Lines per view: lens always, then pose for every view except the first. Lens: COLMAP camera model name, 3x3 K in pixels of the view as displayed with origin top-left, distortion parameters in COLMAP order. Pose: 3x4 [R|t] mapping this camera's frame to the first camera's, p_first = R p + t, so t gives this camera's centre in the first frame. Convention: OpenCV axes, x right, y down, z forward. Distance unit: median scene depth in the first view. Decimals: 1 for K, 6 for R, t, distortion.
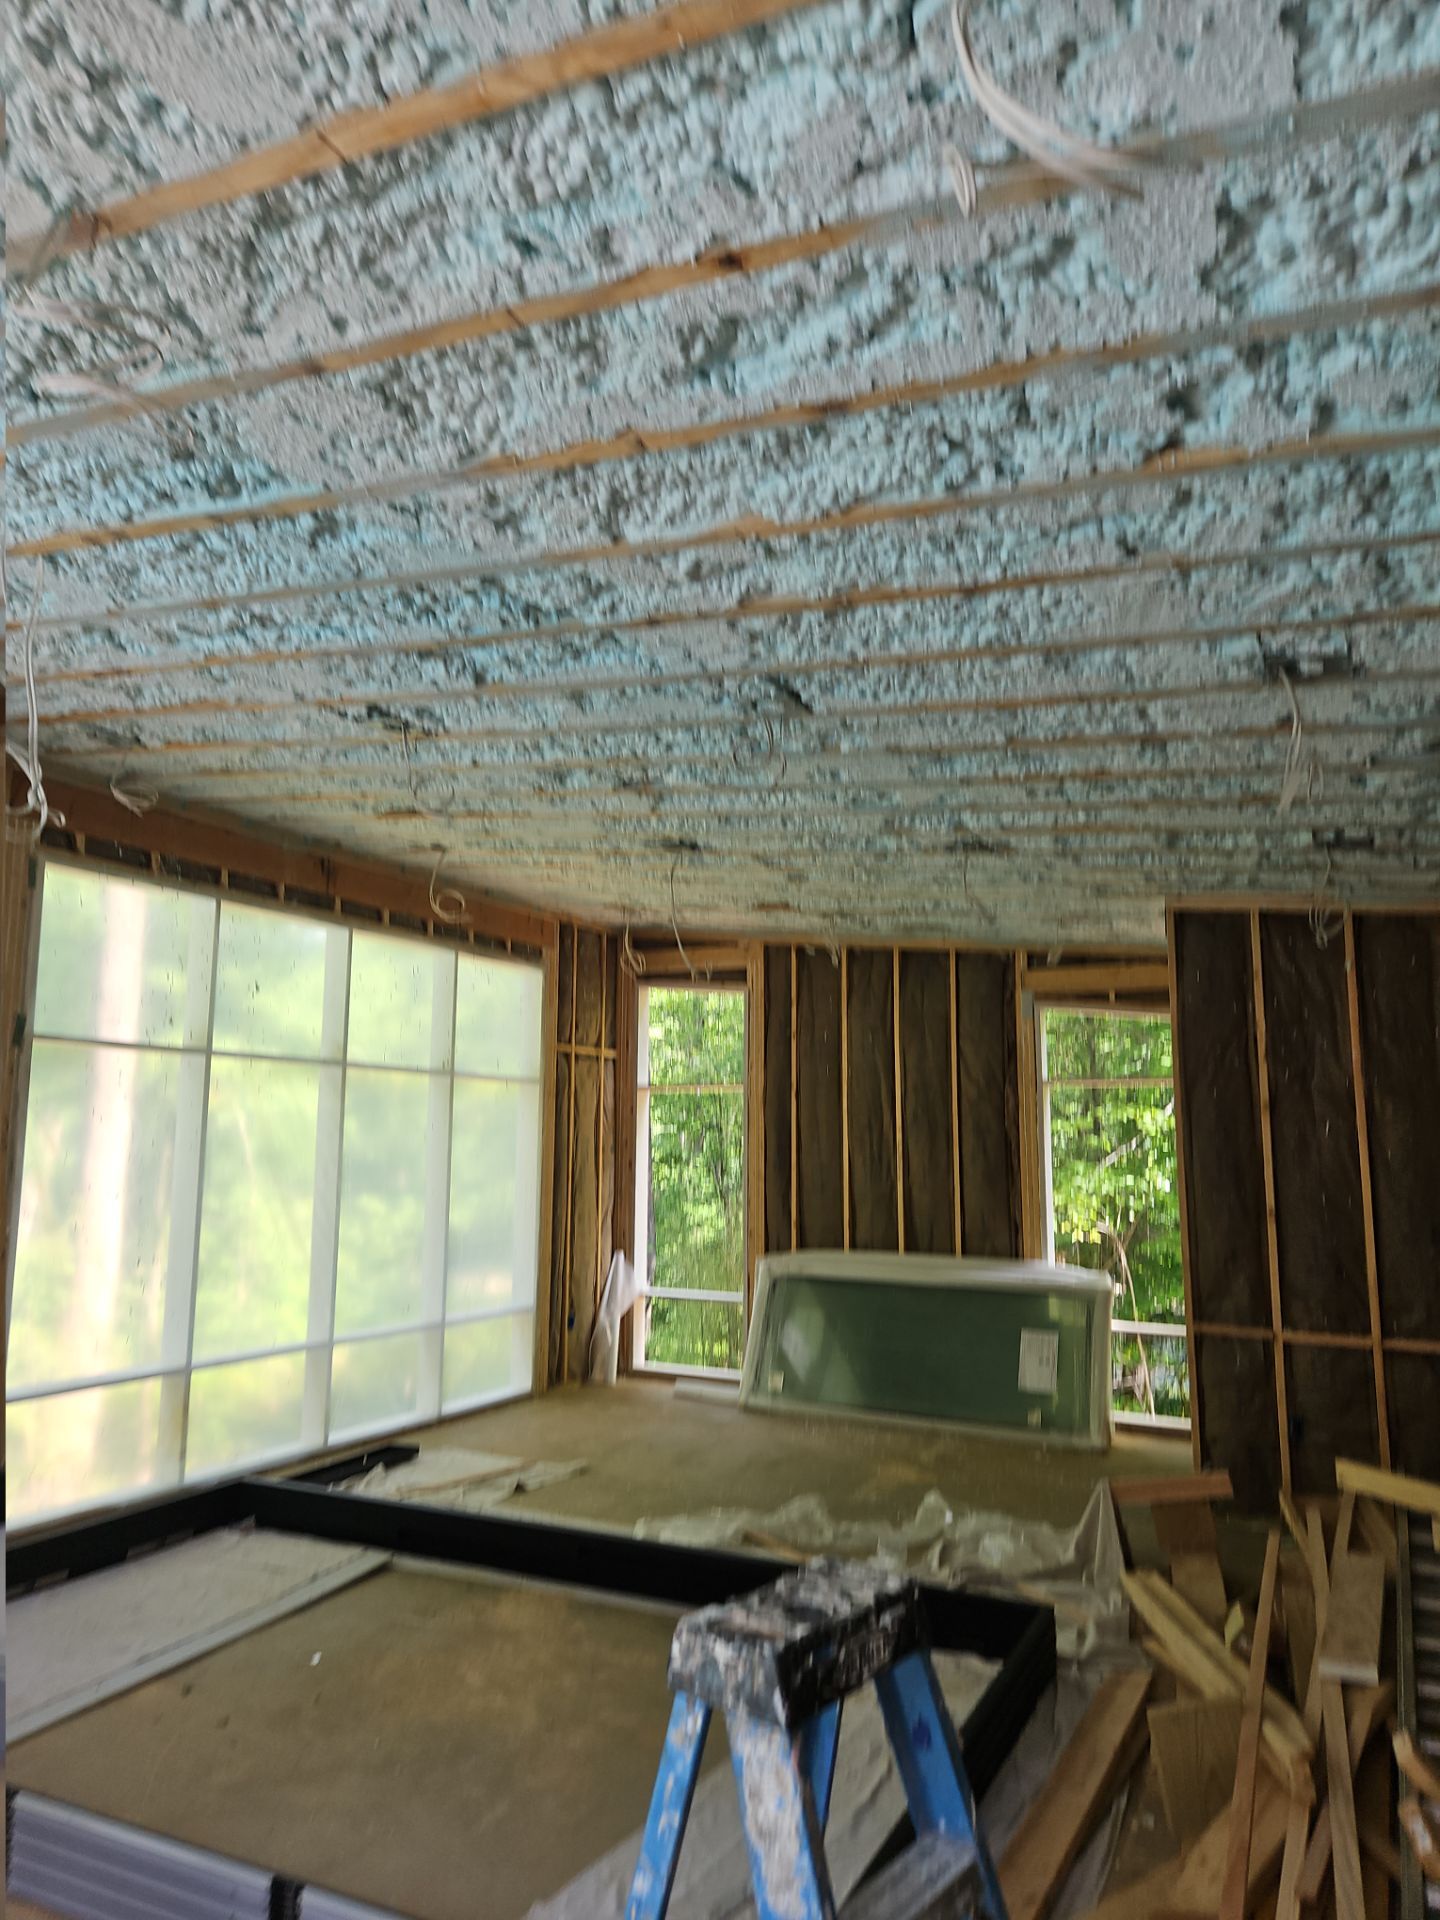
lens RADIAL K [[1273.9, 0, 725.8], [0, 1273.9, 988.1], [0, 0, 1]] dist [0.074038, -0.060744]
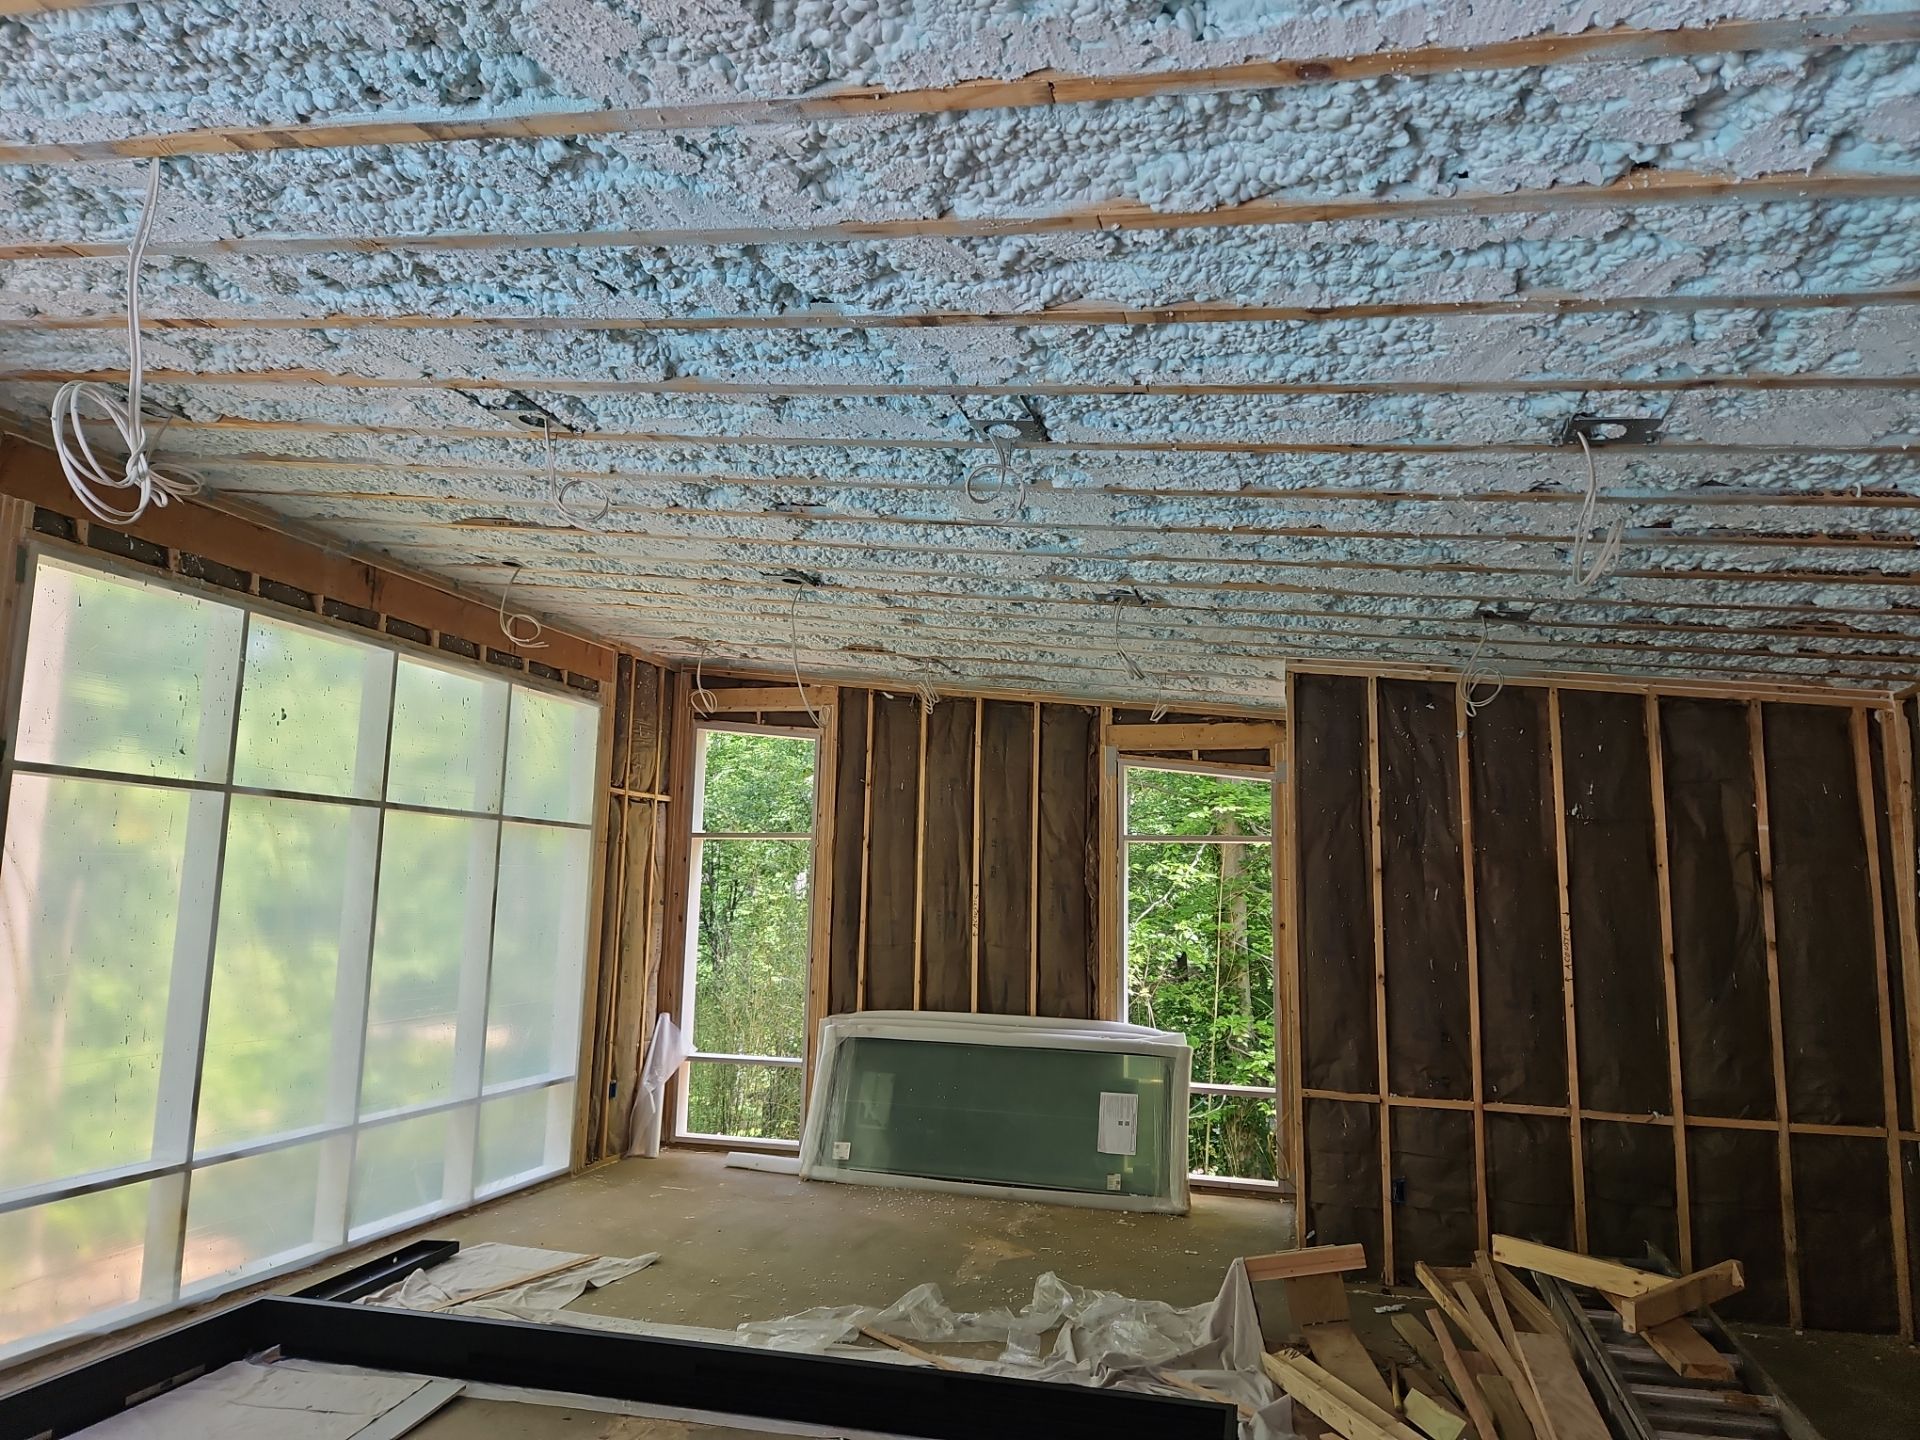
lens RADIAL K [[1273.9, 0, 939.5], [0, 1273.9, 729.8], [0, 0, 1]] dist [0.074038, -0.060744]
pose [[0.981258, 0.036074, 0.189289, -0.155800], [-0.036213, 0.999340, -0.002729, -0.005399], [-0.189263, -0.004177, 0.981918, 0.112936]]
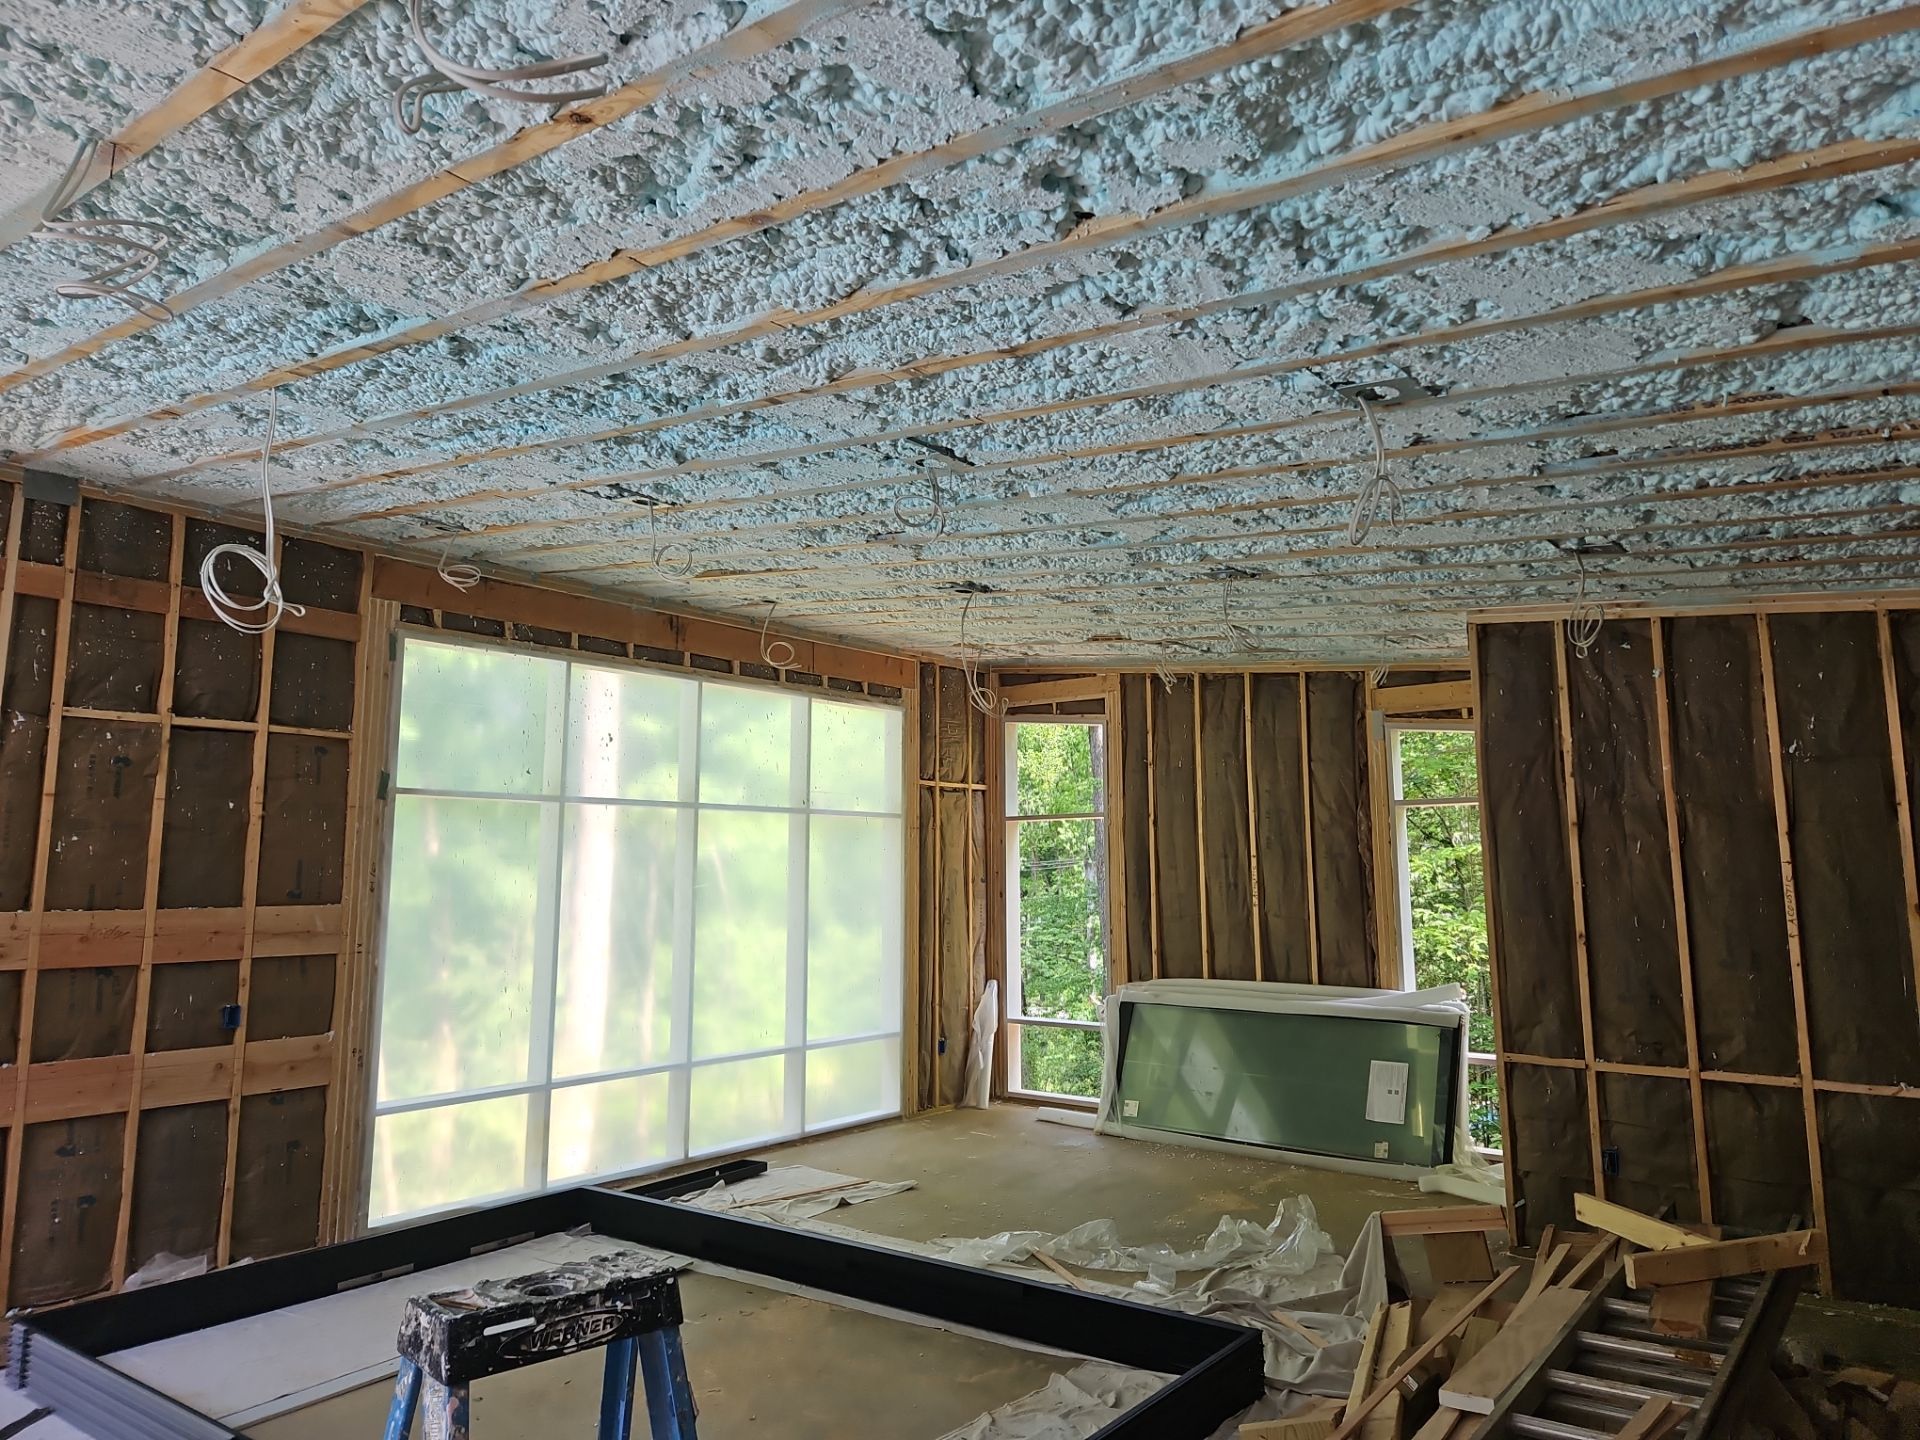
lens RADIAL K [[1273.9, 0, 989.3], [0, 1273.9, 702.4], [0, 0, 1]] dist [0.074038, -0.060744]
pose [[0.982008, -0.042097, -0.184087, 0.240355], [0.040310, 0.999097, -0.013437, -0.005473], [0.184486, 0.005774, 0.982818, -0.026423]]
